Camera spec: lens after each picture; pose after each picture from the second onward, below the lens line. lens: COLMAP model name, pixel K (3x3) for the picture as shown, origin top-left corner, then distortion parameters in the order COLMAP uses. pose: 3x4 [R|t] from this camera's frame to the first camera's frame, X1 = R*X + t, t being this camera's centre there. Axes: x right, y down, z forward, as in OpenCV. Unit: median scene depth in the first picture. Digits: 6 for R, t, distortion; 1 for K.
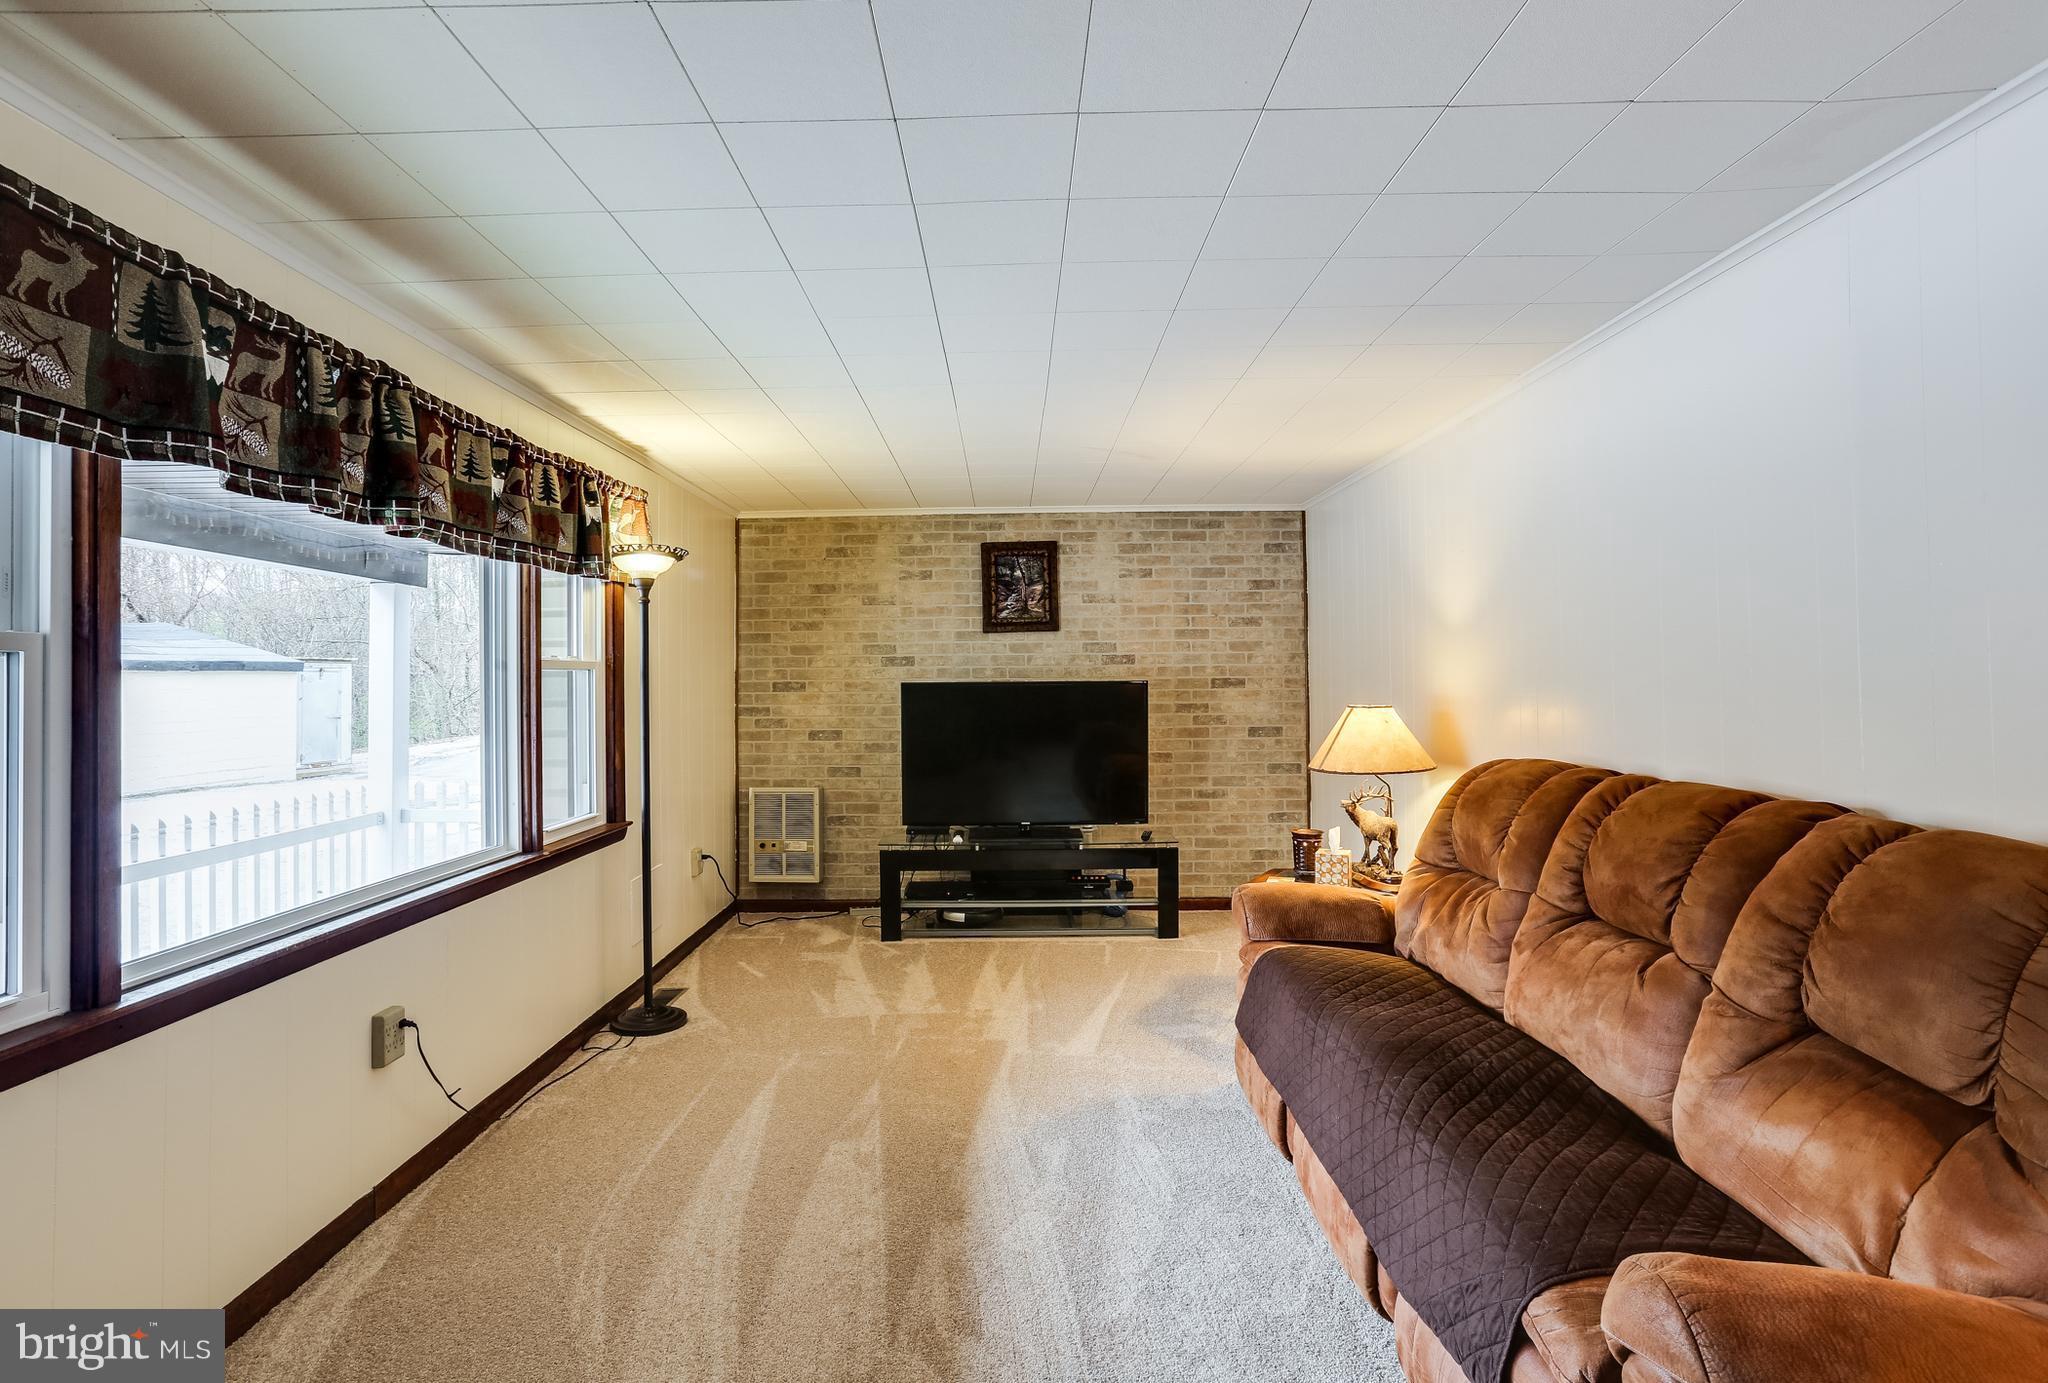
lens RADIAL K [[1015.1, 0, 987.0], [0, 1015.1, 665.1], [0, 0, 1]] dist [-0.025550, 0.029294]
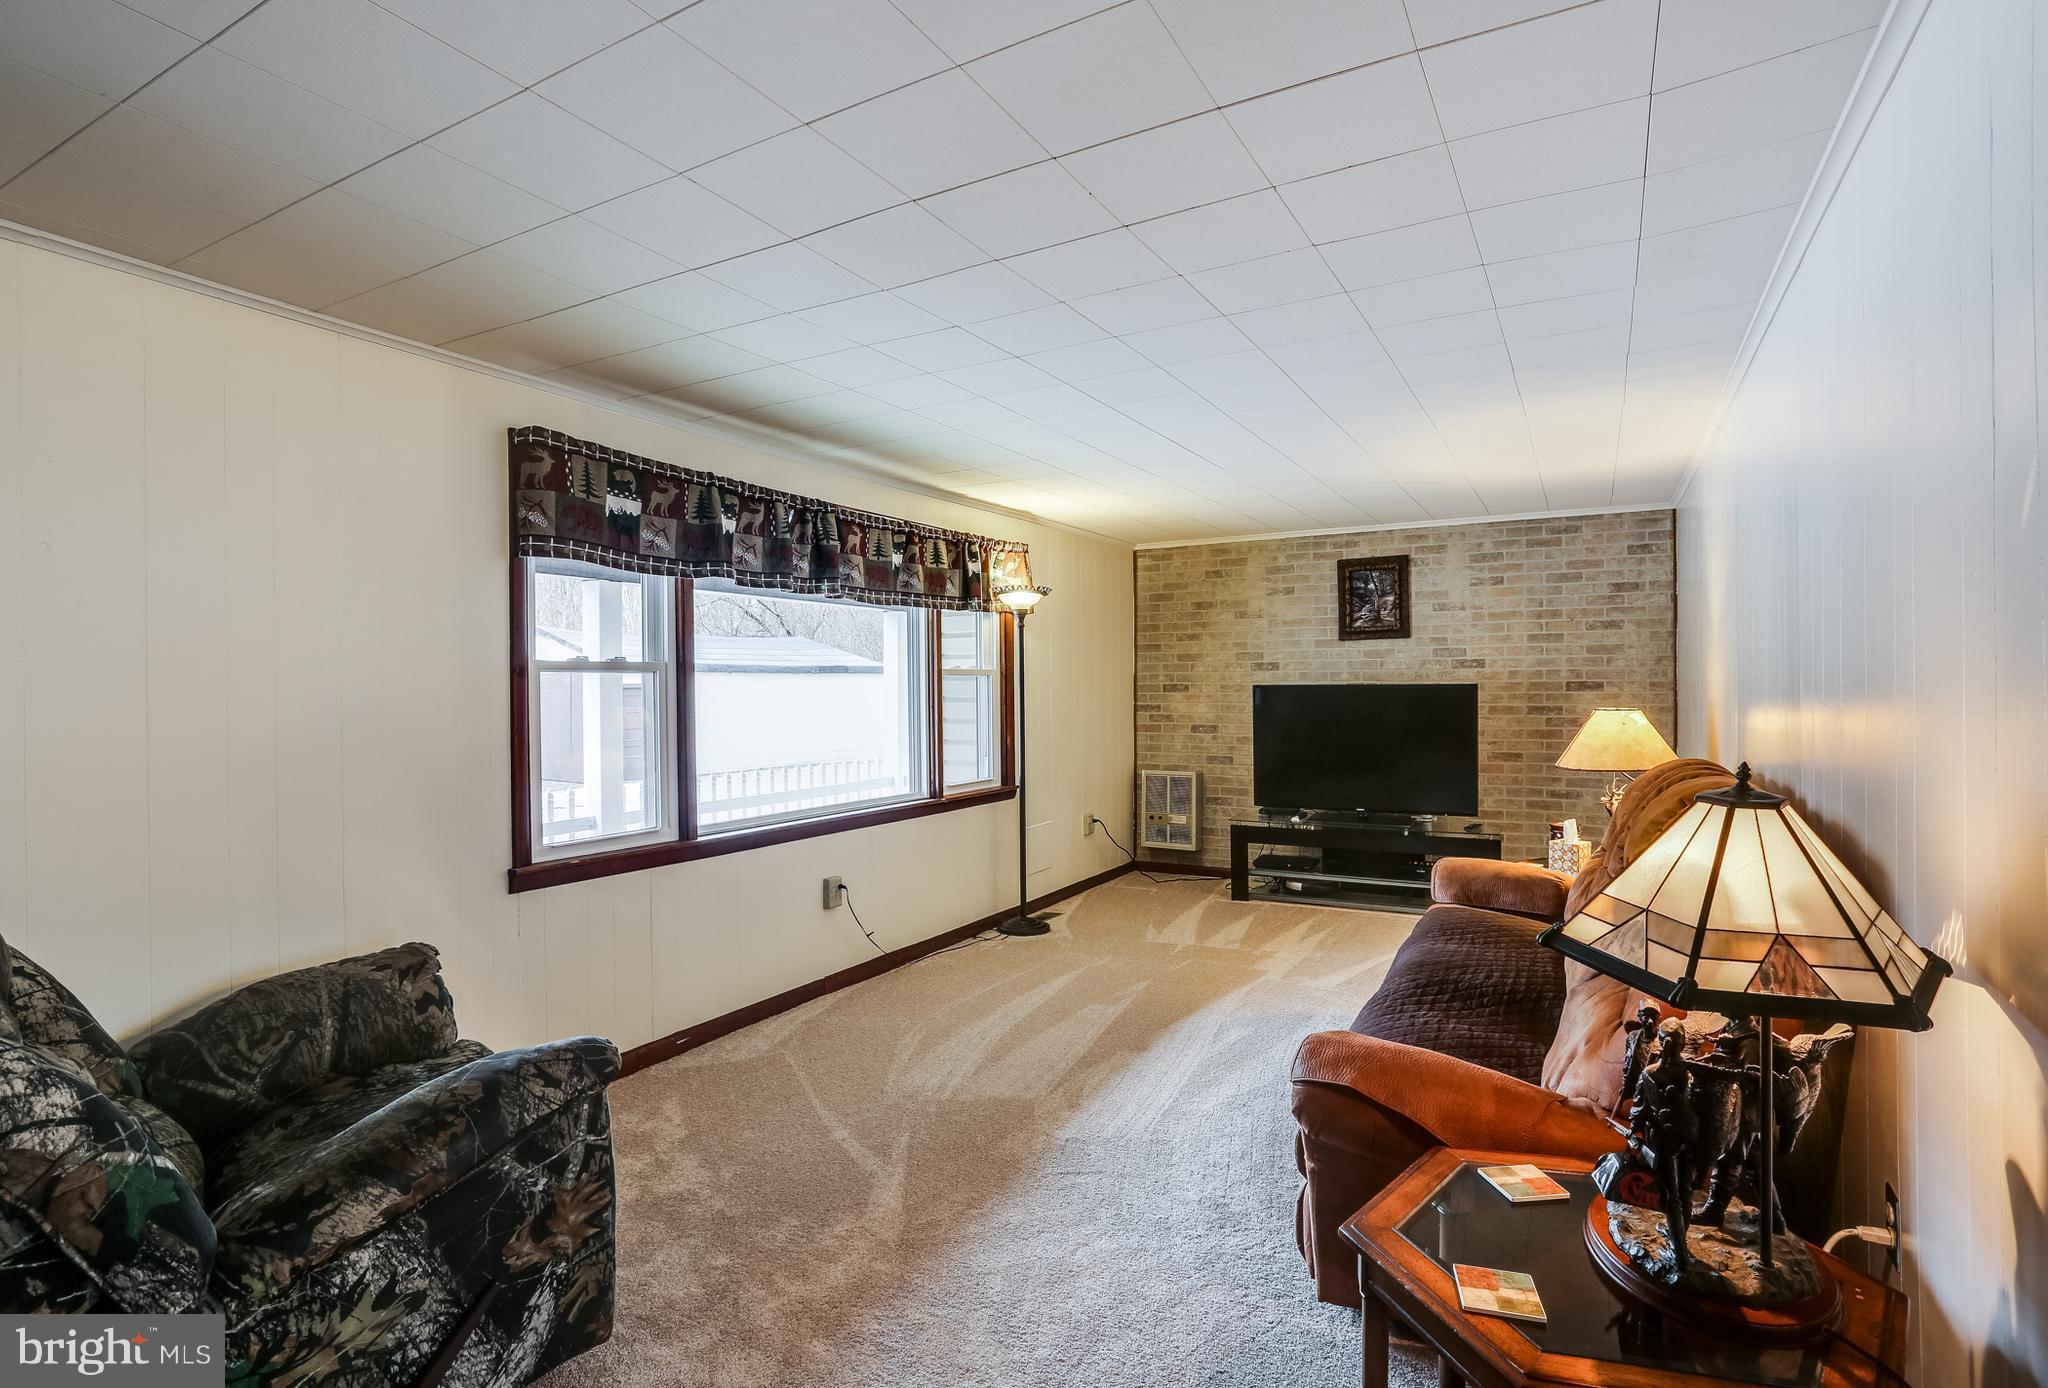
lens RADIAL K [[1022.7, 0, 1020.6], [0, 1022.7, 699.3], [0, 0, 1]] dist [-0.021717, 0.002072]
pose [[0.883052, 0.009636, -0.469176, 0.327854], [0.006226, 0.999461, 0.032247, -0.008284], [0.469233, -0.031397, 0.882516, -0.241452]]
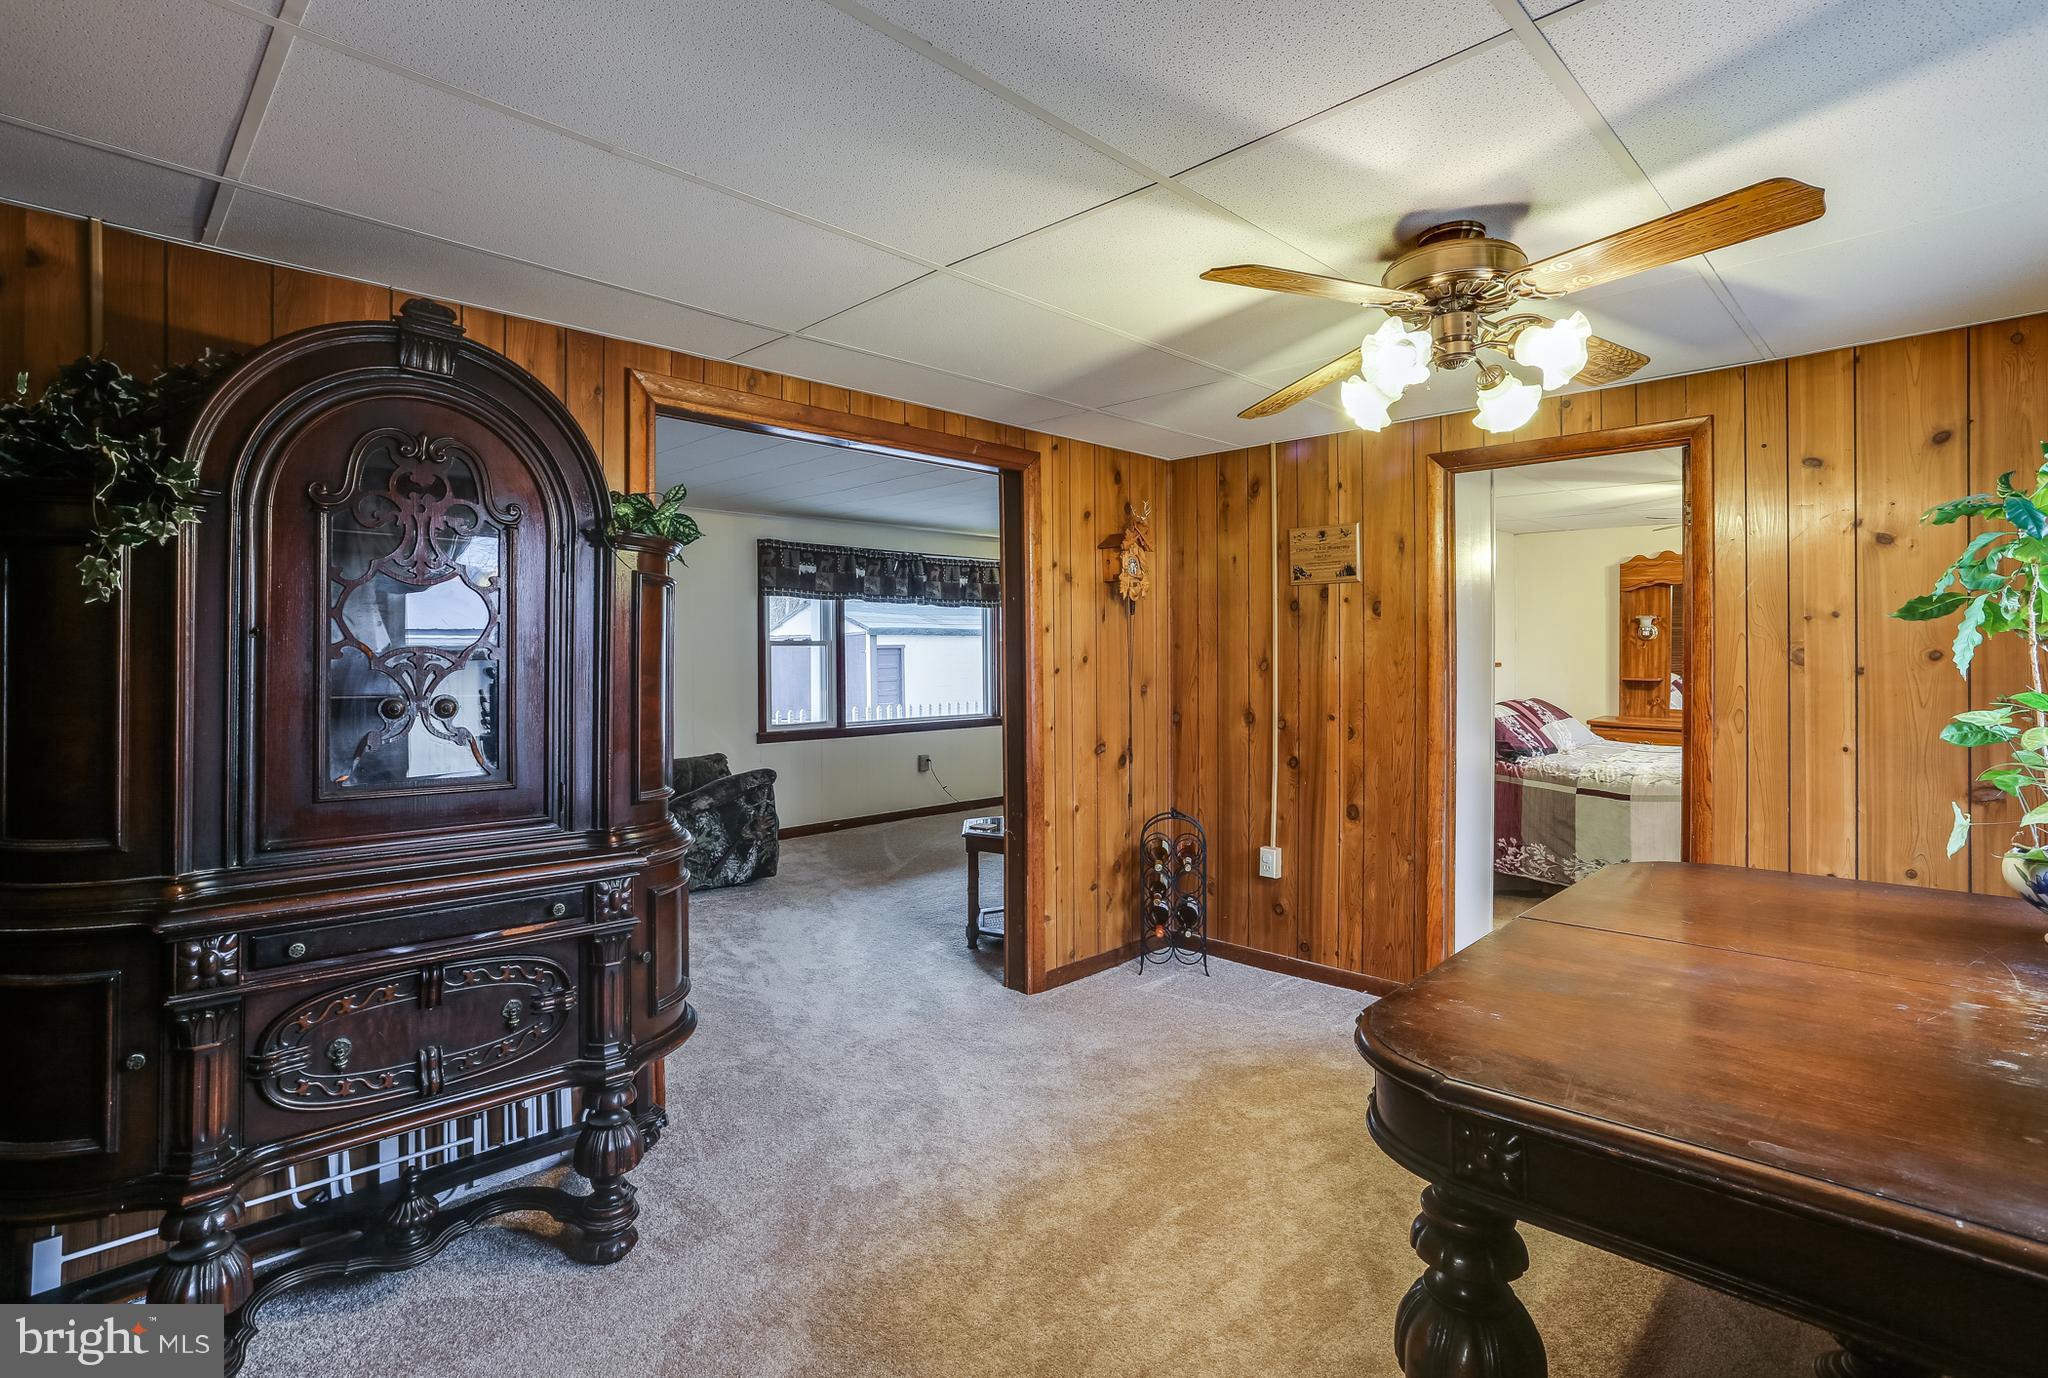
lens RADIAL K [[1015.1, 0, 1033.7], [0, 1015.1, 685.9], [0, 0, 1]] dist [-0.025550, 0.029294]
pose [[0.744910, 0.042172, -0.665830, 1.179345], [0.000462, 0.997967, 0.063725, -0.051584], [0.667164, -0.047776, 0.743377, -0.746581]]
